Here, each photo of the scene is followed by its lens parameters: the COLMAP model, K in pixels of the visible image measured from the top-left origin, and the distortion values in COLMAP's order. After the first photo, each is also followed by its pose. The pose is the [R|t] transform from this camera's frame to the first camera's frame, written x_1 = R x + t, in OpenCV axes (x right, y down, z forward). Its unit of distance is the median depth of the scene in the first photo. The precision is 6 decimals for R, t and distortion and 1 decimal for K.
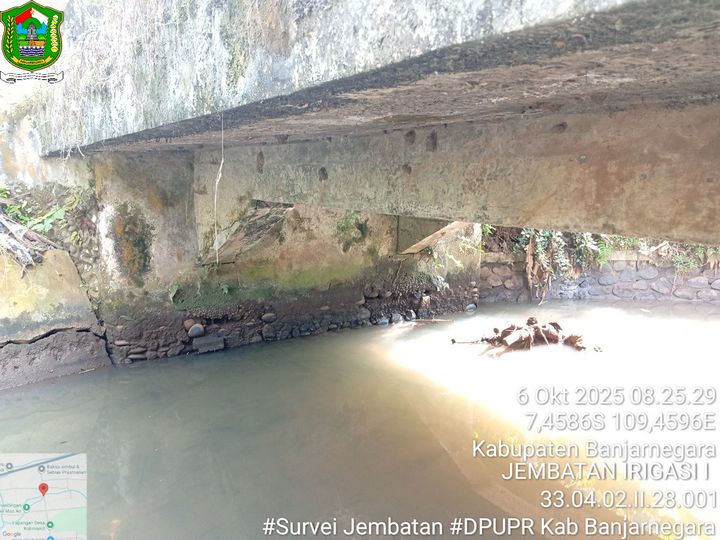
lens RADIAL K [[556.2, 0, 357.4], [0, 556.2, 268.4], [0, 0, 1]] dist [0.087047, -0.173249]
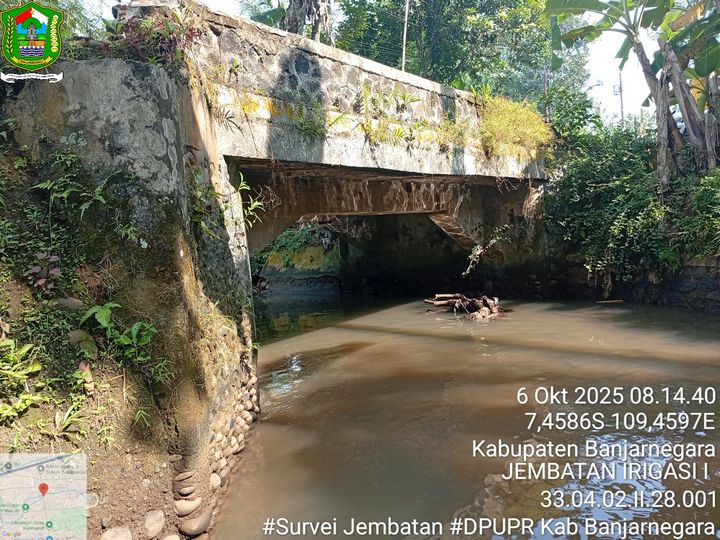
lens RADIAL K [[555.1, 0, 360.0], [0, 555.1, 270.0], [0, 0, 1]] dist [0.103016, -0.209813]
pose [[0.294194, 0.031866, -0.955214, 1.870686], [-0.090547, 0.995878, 0.005335, 0.057257], [0.951447, 0.084922, 0.295867, 0.395903]]
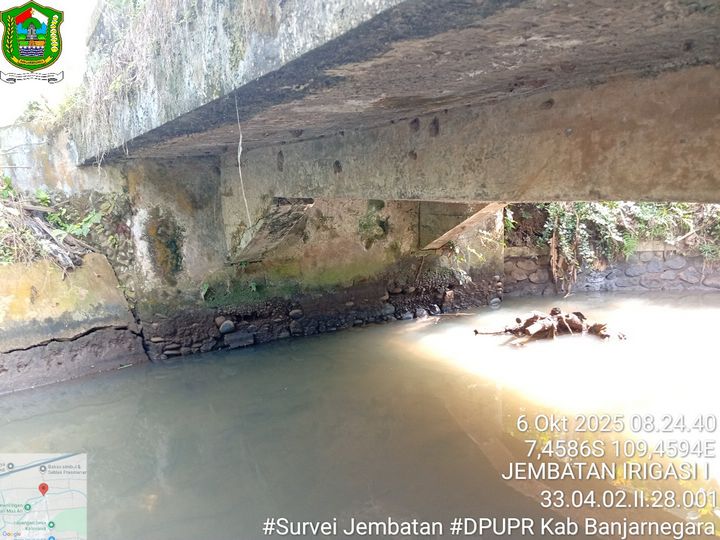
lens RADIAL K [[555.1, 0, 360.0], [0, 555.1, 270.0], [0, 0, 1]] dist [0.103016, -0.209813]
pose [[0.998054, -0.031065, -0.054062, 0.022557], [0.030350, 0.999441, -0.014007, 0.029411], [0.054467, 0.012339, 0.998439, -0.034555]]
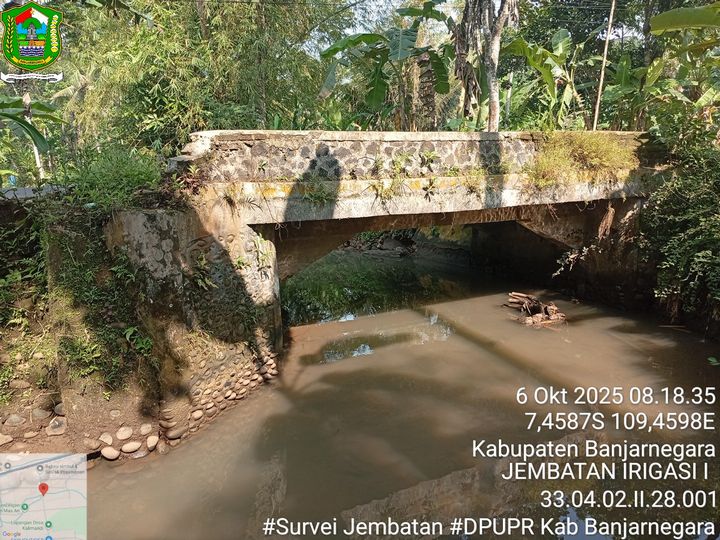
lens RADIAL K [[555.1, 0, 360.0], [0, 555.1, 270.0], [0, 0, 1]] dist [0.103016, -0.209813]
pose [[-0.153739, 0.177745, -0.971993, 2.273856], [-0.159532, 0.966318, 0.201941, -0.270434], [0.975148, 0.186110, -0.120205, 0.846200]]
